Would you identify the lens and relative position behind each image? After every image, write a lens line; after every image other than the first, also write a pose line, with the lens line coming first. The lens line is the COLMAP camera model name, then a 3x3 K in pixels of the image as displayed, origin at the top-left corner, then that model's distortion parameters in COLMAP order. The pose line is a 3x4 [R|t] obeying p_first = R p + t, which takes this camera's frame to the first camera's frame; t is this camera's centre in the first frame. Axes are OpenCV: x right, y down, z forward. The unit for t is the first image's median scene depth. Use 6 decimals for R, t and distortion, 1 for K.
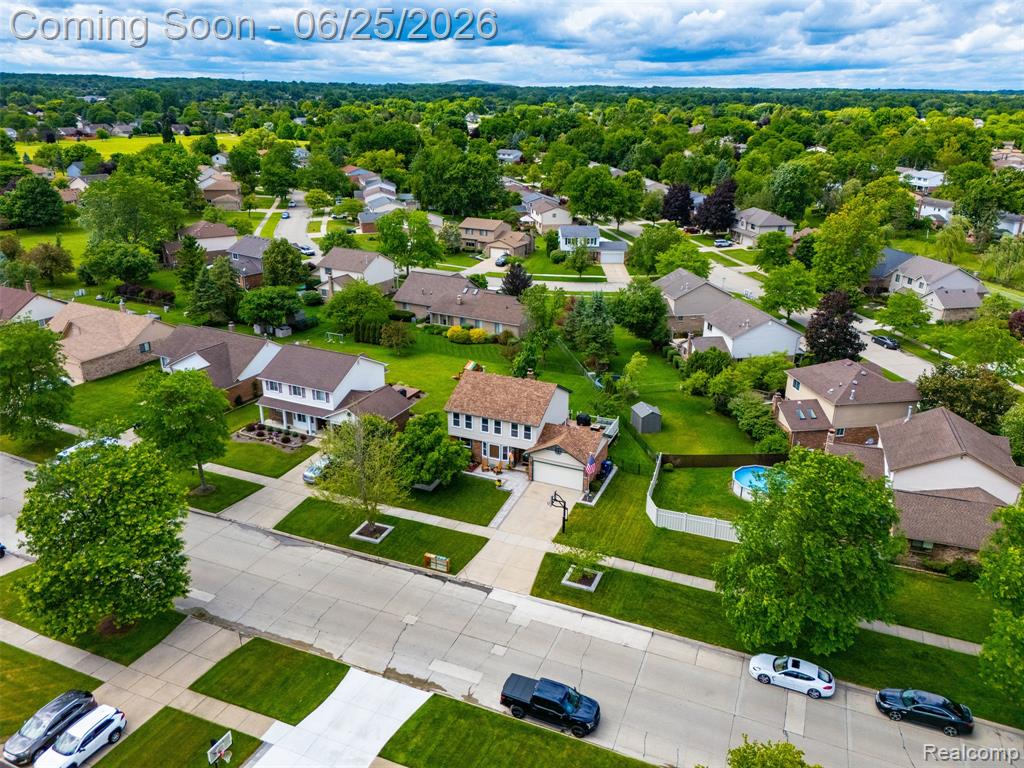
lens RADIAL K [[751.6, 0, 514.9], [0, 751.6, 384.0], [0, 0, 1]] dist [0.090369, -0.102188]
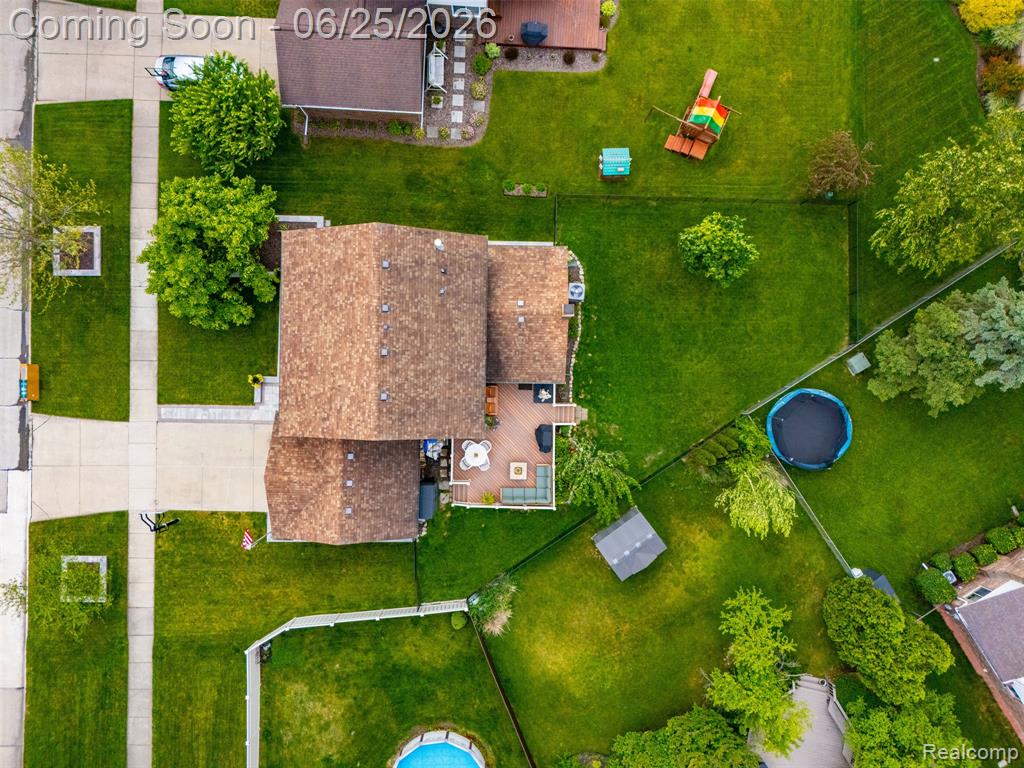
lens RADIAL K [[751.6, 0, 514.9], [0, 751.6, 384.0], [0, 0, 1]] dist [0.090369, -0.102188]
pose [[0.372179, 0.928080, -0.012267, 0.051725], [-0.334984, 0.146638, 0.930743, -0.391683], [0.865603, -0.342294, 0.365468, 0.753093]]
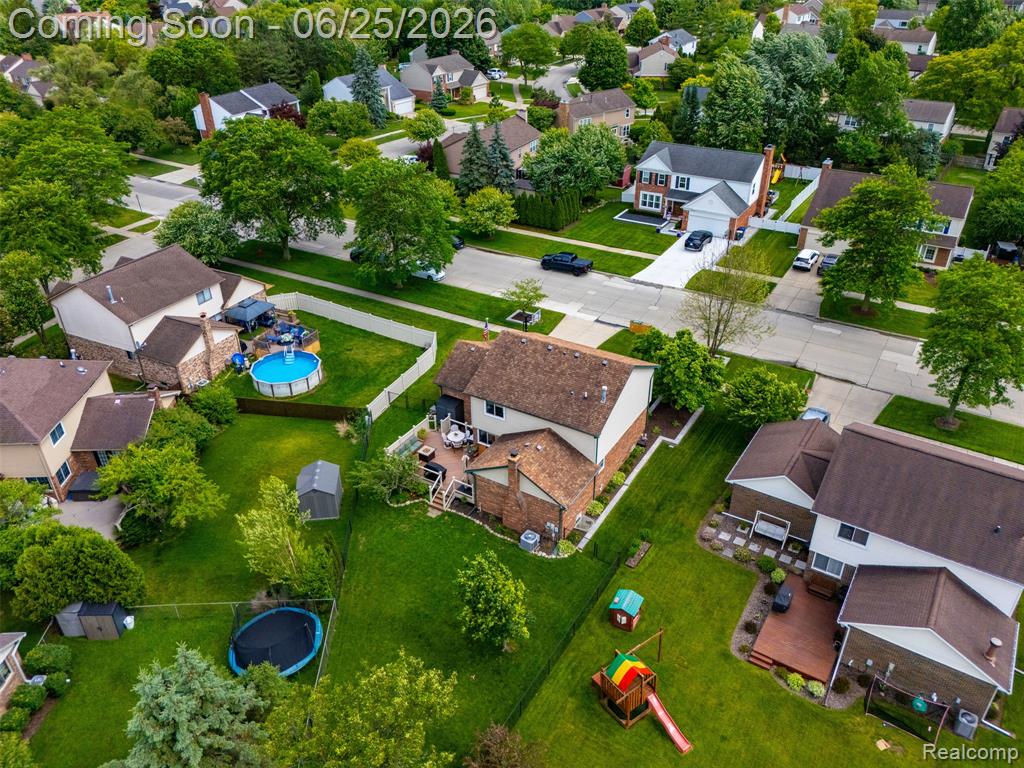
lens RADIAL K [[751.6, 0, 514.9], [0, 751.6, 384.0], [0, 0, 1]] dist [0.090369, -0.102188]
pose [[-0.989542, -0.076921, 0.122022, -0.038538], [0.048989, 0.616441, 0.785875, -0.437378], [-0.135670, 0.783634, -0.606227, 1.211942]]
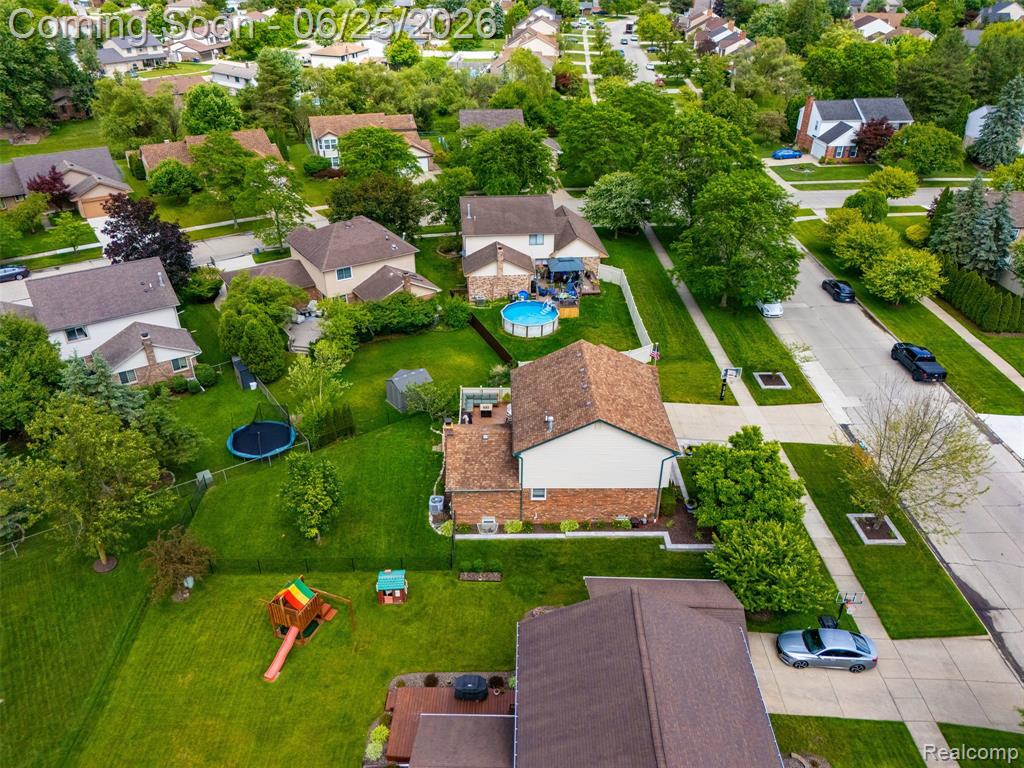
lens RADIAL K [[751.6, 0, 514.9], [0, 751.6, 384.0], [0, 0, 1]] dist [0.090369, -0.102188]
pose [[-0.409460, -0.481602, 0.774856, -0.404430], [0.312737, 0.723766, 0.615109, -0.353331], [-0.857052, 0.494189, -0.145739, 0.969894]]
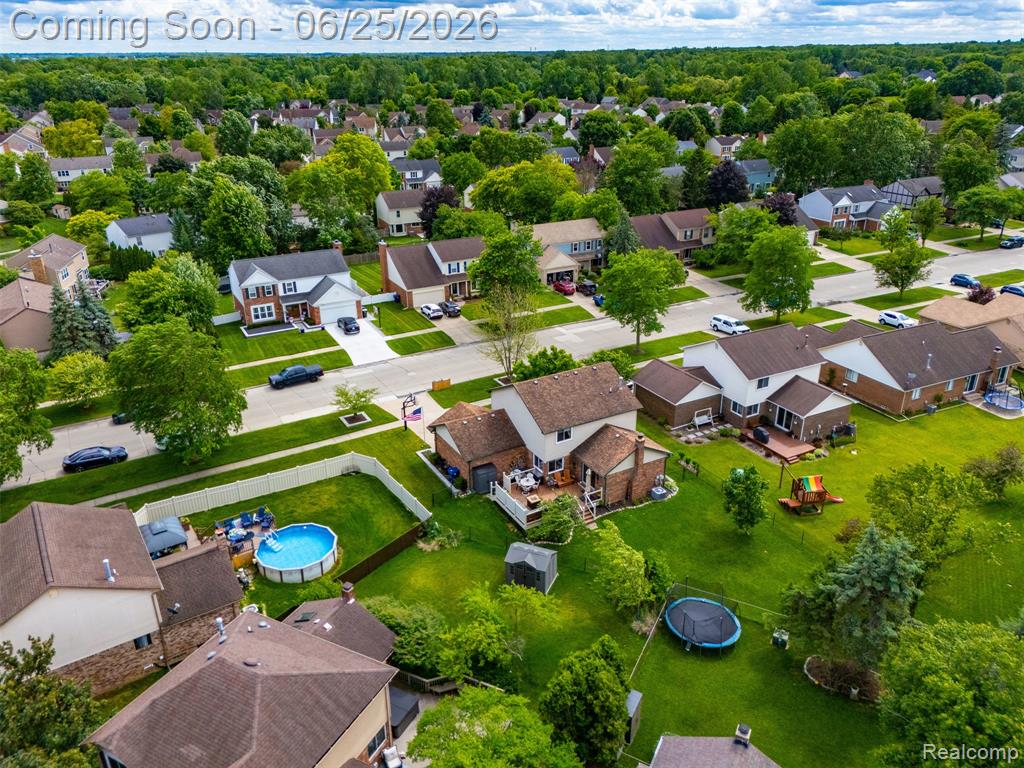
lens RADIAL K [[751.6, 0, 514.9], [0, 751.6, 384.0], [0, 0, 1]] dist [0.090369, -0.102188]
pose [[-0.605744, 0.312629, -0.731668, 0.565551], [-0.282128, 0.775430, 0.564900, -0.401993], [0.743961, 0.548609, -0.381510, 1.094272]]
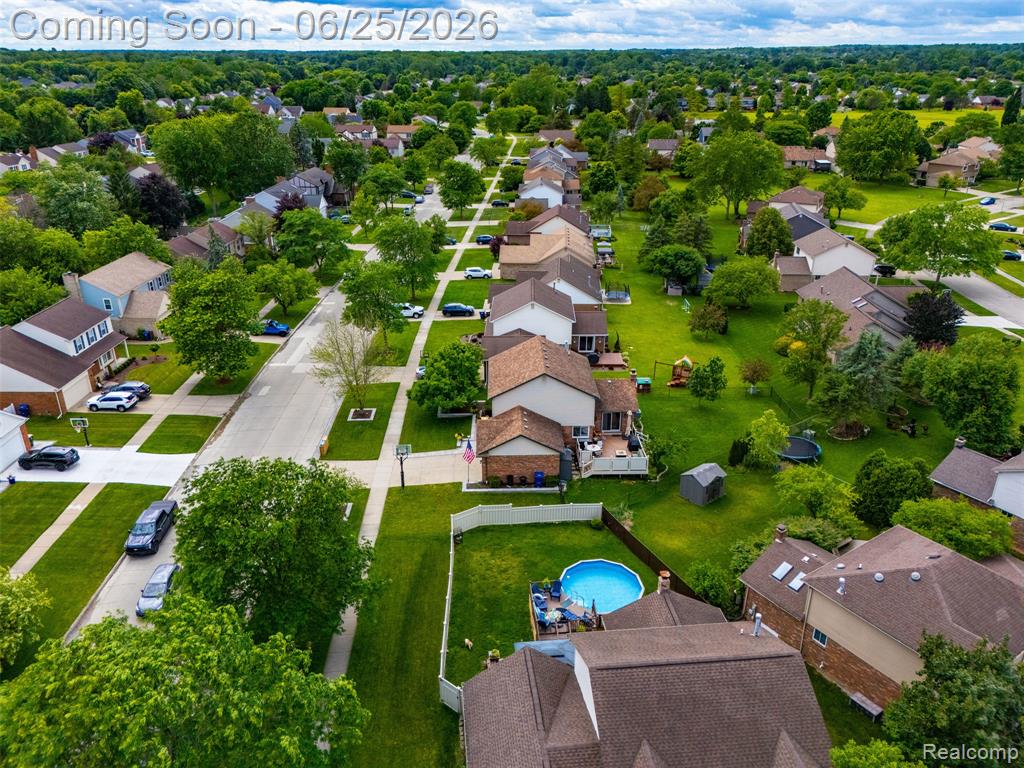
lens RADIAL K [[751.6, 0, 514.9], [0, 751.6, 384.0], [0, 0, 1]] dist [0.090369, -0.102188]
pose [[0.410280, 0.351717, -0.841407, 0.665639], [-0.320418, 0.919408, 0.228082, -0.151054], [0.853816, 0.176025, 0.489911, 0.434033]]
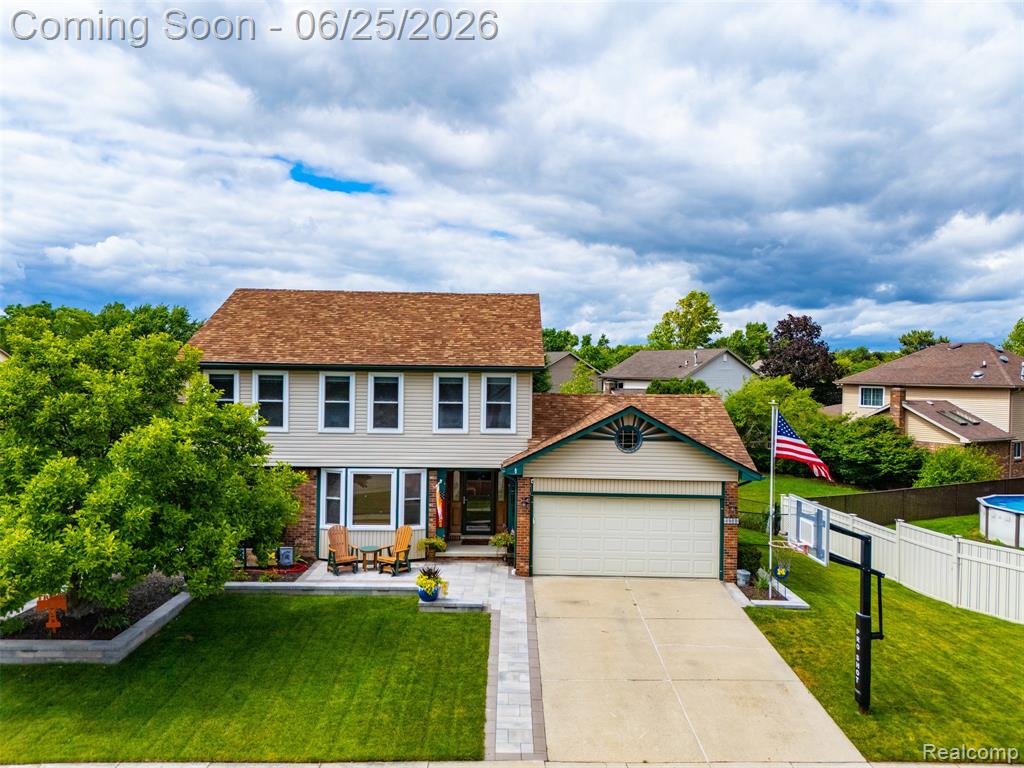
lens RADIAL K [[751.6, 0, 514.9], [0, 751.6, 384.0], [0, 0, 1]] dist [0.090369, -0.102188]
pose [[0.918150, -0.004129, 0.396212, -0.074086], [0.136723, 0.941832, -0.307016, 0.117771], [-0.371897, 0.336058, 0.865308, 0.590600]]
